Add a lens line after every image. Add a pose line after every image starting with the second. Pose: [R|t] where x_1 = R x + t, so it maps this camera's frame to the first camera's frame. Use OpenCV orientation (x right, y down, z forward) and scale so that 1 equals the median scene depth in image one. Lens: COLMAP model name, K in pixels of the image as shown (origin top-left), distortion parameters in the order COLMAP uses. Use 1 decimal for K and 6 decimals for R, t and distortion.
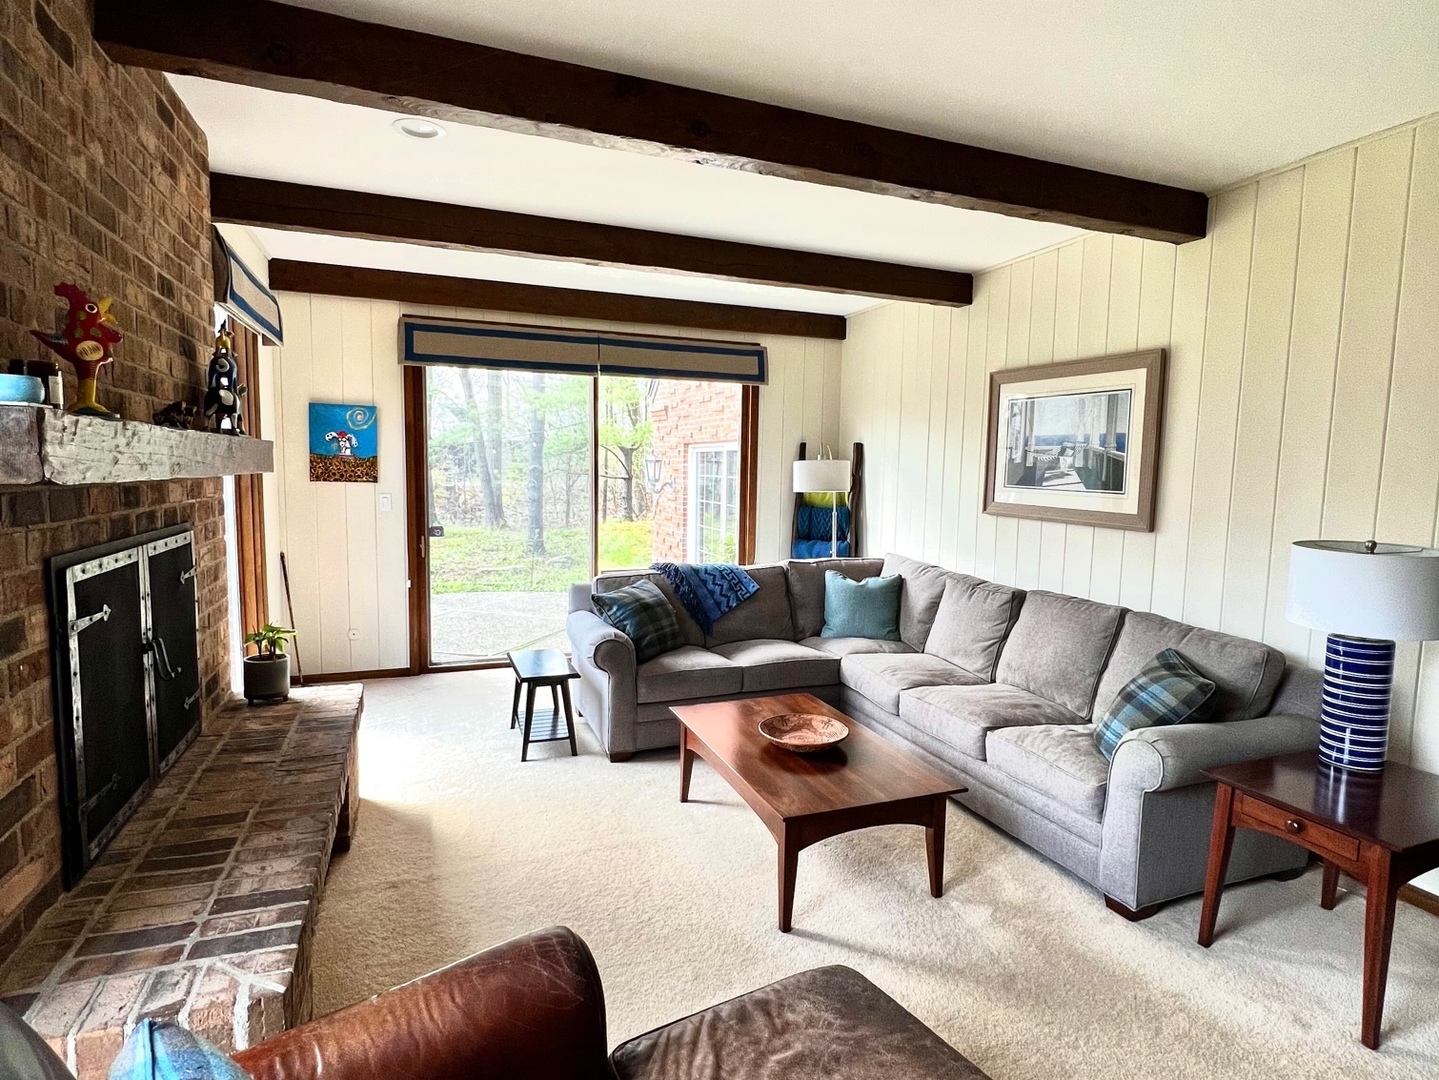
lens RADIAL K [[769.9, 0, 719.5], [0, 769.9, 540.0], [0, 0, 1]] dist [0.001507, 0.001056]
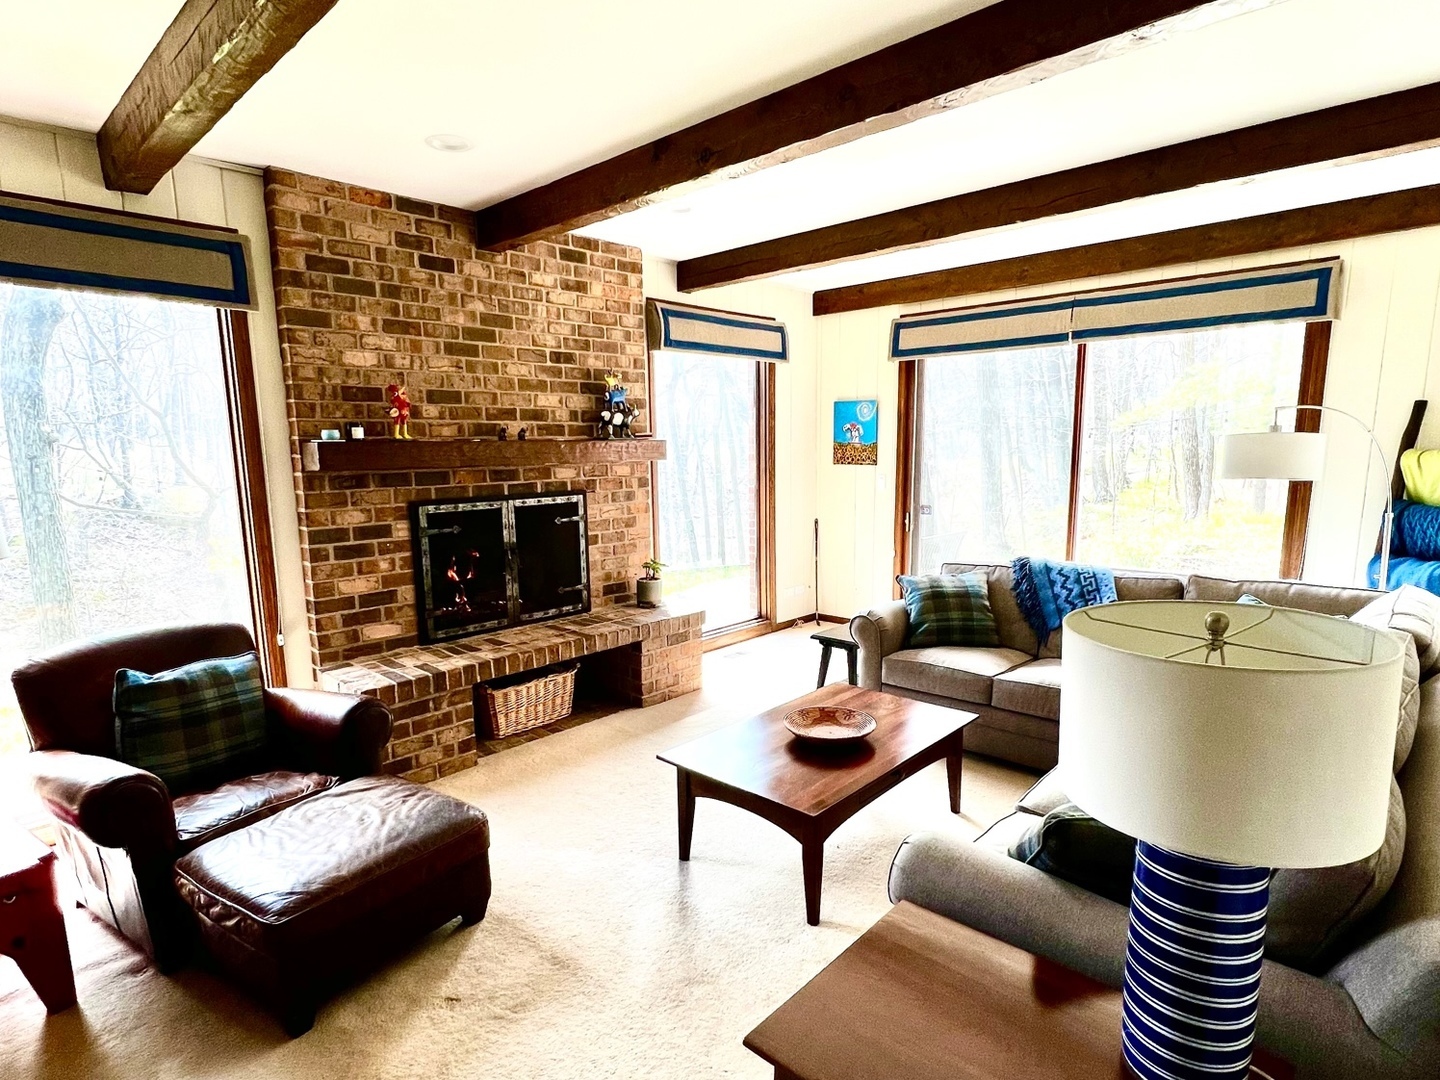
lens RADIAL K [[771.2, 0, 717.0], [0, 771.2, 588.3], [0, 0, 1]] dist [-0.000032, 0.000045]
pose [[0.441781, 0.143658, -0.885546, 0.574531], [-0.064889, 0.989627, 0.128170, -0.025802], [0.894773, 0.000839, 0.446520, 0.277411]]
